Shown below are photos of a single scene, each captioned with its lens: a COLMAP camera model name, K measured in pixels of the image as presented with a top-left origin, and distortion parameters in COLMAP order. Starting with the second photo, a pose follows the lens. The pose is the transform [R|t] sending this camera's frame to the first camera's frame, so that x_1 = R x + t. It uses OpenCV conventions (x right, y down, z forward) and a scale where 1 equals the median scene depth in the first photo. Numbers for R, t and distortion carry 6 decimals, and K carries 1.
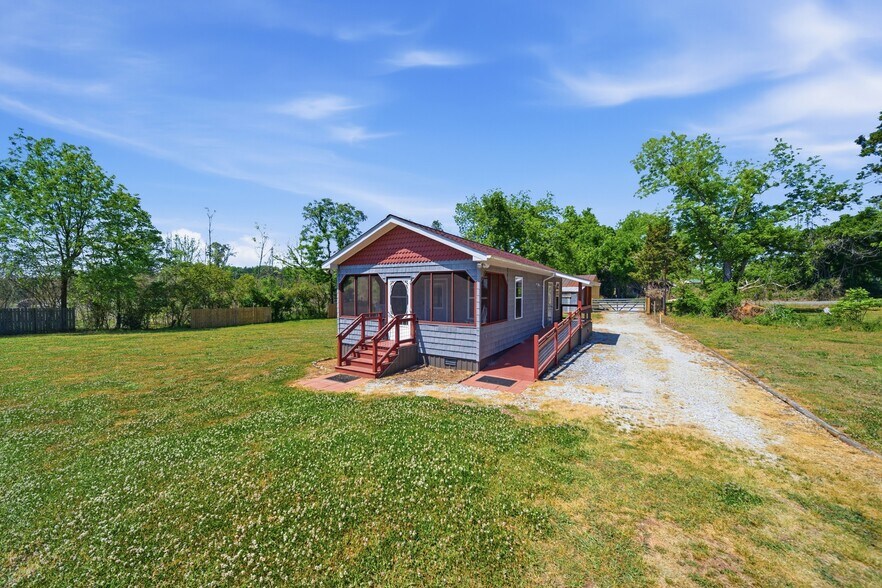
lens RADIAL K [[310.0, 0, 441.0], [0, 310.0, 294.0], [0, 0, 1]] dist [-0.001449, -0.000054]
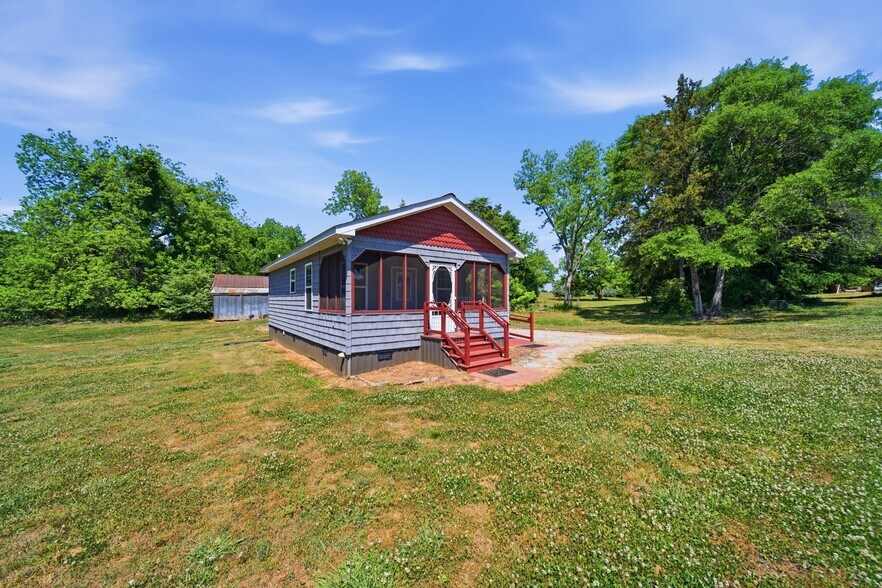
lens RADIAL K [[310.0, 0, 441.0], [0, 310.0, 294.0], [0, 0, 1]] dist [-0.001449, -0.000054]
pose [[0.361545, 0.013597, 0.932255, -0.971608], [0.011603, 0.999751, -0.019081, 0.054624], [-0.932282, 0.017716, 0.361297, 0.667601]]
